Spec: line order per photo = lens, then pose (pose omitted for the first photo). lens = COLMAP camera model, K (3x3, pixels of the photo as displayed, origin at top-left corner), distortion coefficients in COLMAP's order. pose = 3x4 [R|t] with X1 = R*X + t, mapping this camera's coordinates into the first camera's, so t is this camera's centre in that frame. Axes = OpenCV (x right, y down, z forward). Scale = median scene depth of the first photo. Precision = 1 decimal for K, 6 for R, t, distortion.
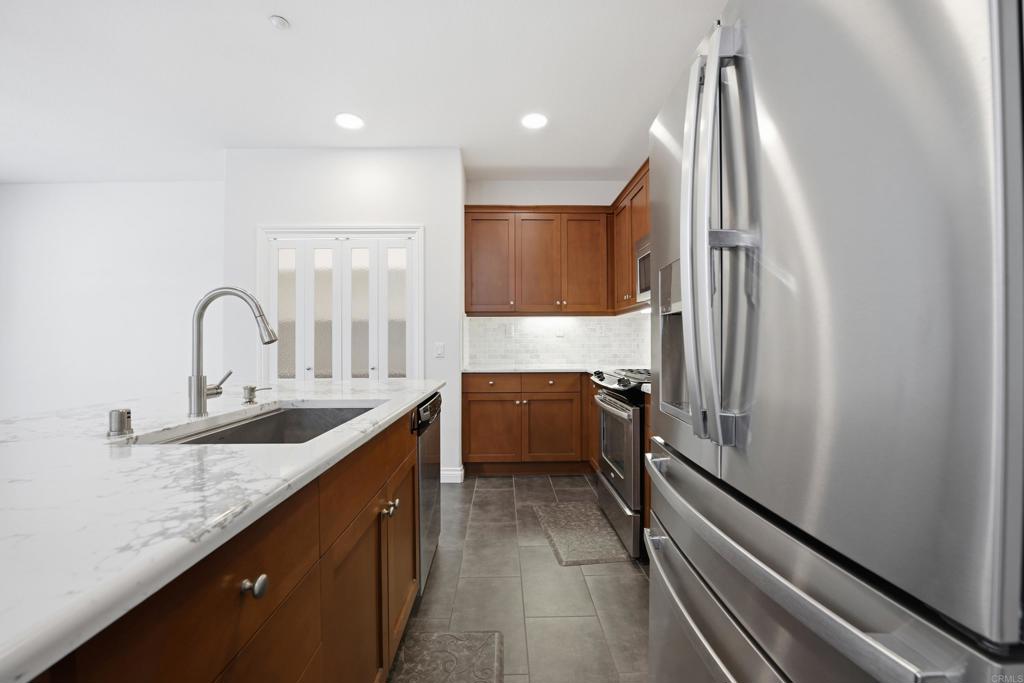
lens RADIAL K [[418.8, 0, 512.4], [0, 418.8, 340.6], [0, 0, 1]] dist [-0.023110, 0.000939]
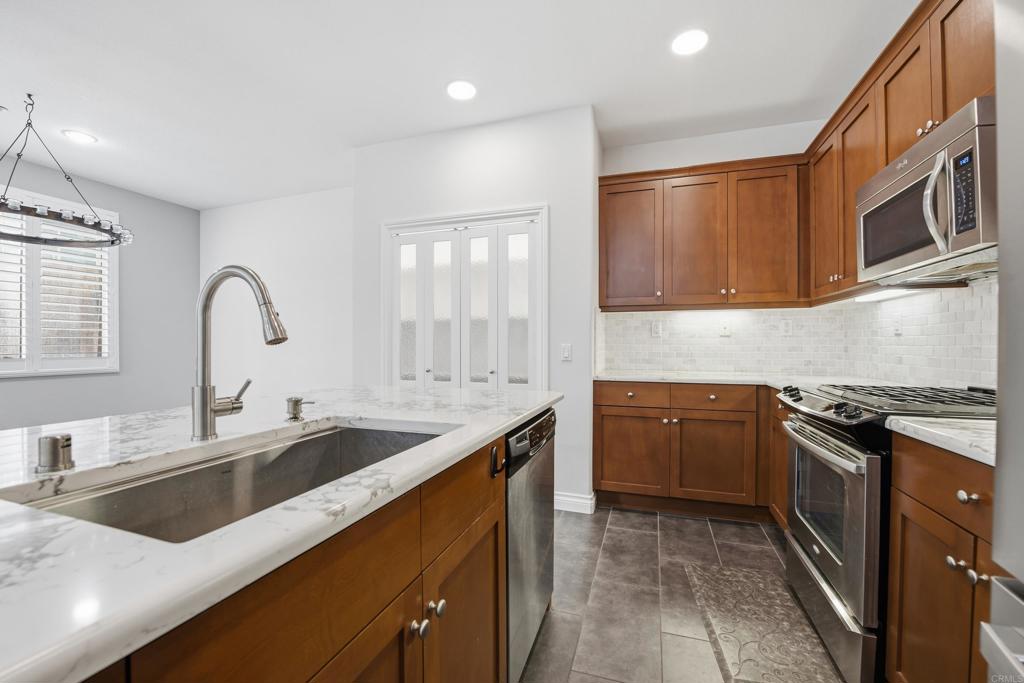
lens RADIAL K [[418.8, 0, 512.7], [0, 418.8, 346.1], [0, 0, 1]] dist [-0.023110, 0.000939]
pose [[0.940190, 0.006523, -0.340587, 0.010734], [-0.002920, 0.999934, 0.011091, 0.001210], [0.340637, -0.009434, 0.940147, 0.204114]]
